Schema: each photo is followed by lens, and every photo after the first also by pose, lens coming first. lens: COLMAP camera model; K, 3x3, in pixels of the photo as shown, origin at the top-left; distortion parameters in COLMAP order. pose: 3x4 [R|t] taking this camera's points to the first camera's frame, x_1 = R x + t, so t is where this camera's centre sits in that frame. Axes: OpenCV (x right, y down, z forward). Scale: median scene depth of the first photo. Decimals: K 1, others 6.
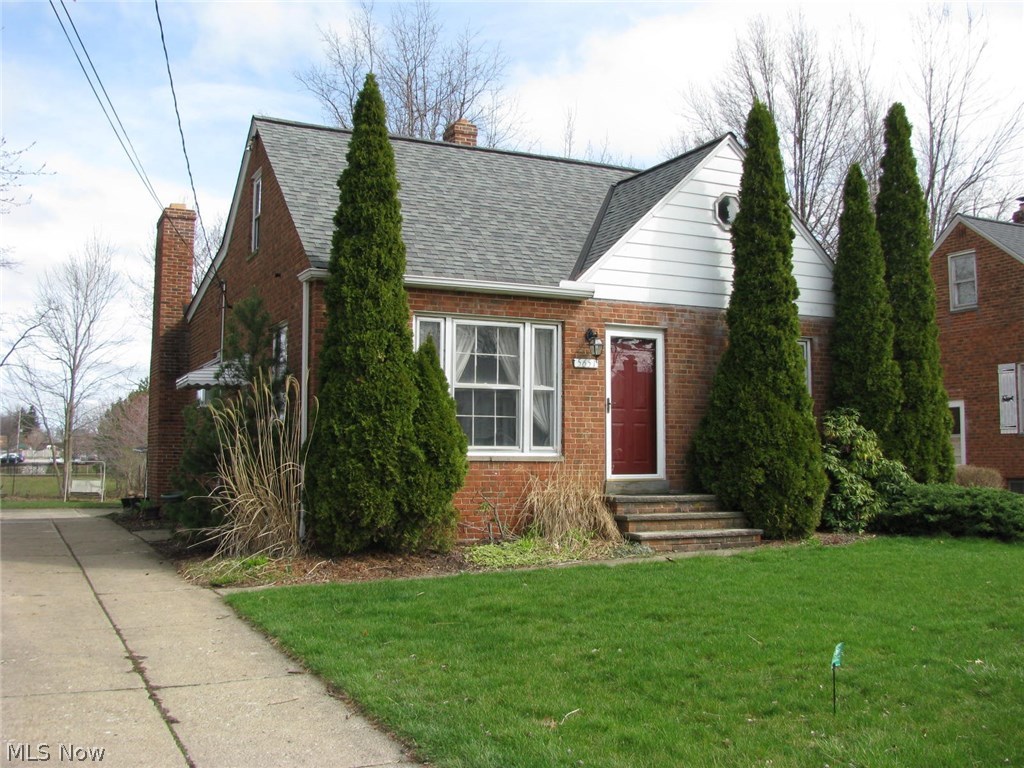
lens RADIAL K [[1089.8, 0, 511.6], [0, 1089.8, 367.4], [0, 0, 1]] dist [-0.223467, 0.285639]
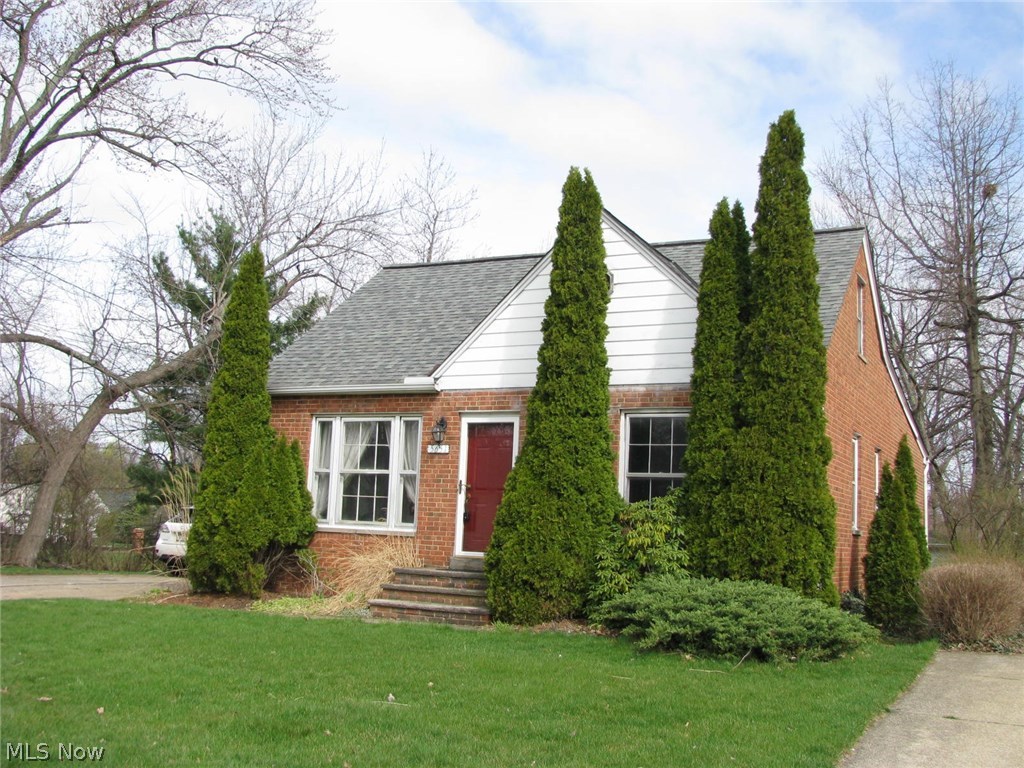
lens RADIAL K [[1089.8, 0, 511.6], [0, 1089.8, 367.4], [0, 0, 1]] dist [-0.223467, 0.285639]
pose [[0.603059, -0.101602, -0.791199, 1.005472], [0.024334, 0.993737, -0.109063, 0.036513], [0.797325, 0.046519, 0.601755, 0.392588]]
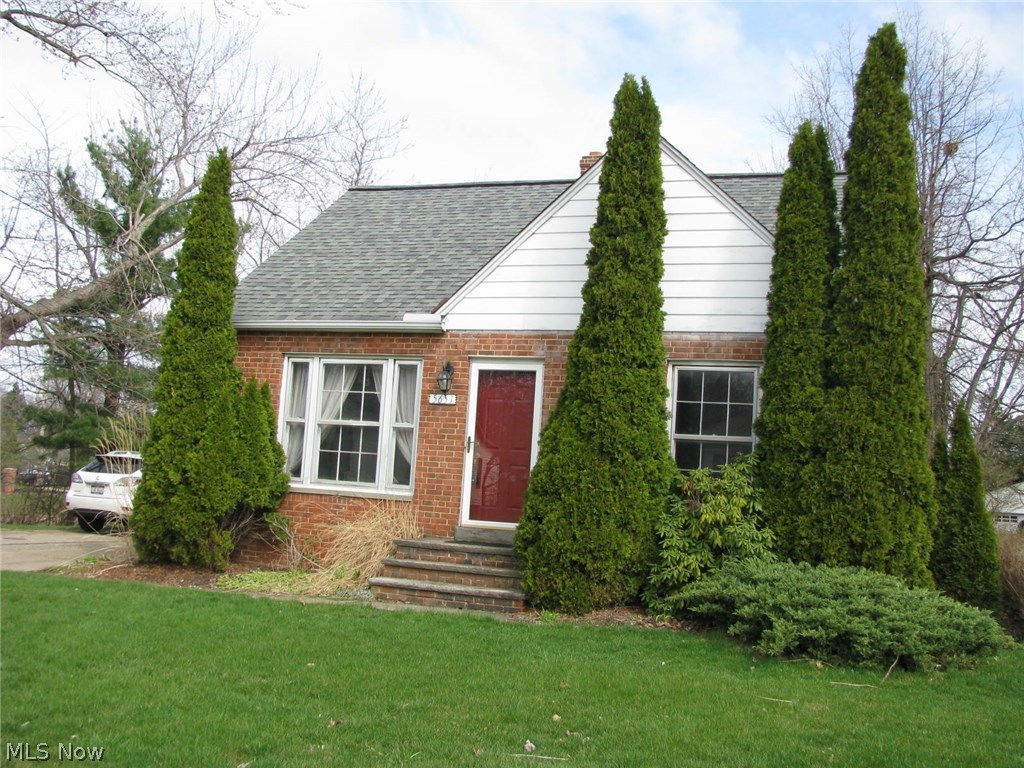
lens RADIAL K [[1089.8, 0, 511.6], [0, 1089.8, 367.4], [0, 0, 1]] dist [-0.223467, 0.285639]
pose [[0.694294, -0.041172, -0.718513, 0.794790], [-0.001717, 0.998265, -0.058861, 0.024353], [0.719690, 0.042101, 0.693018, 0.391413]]
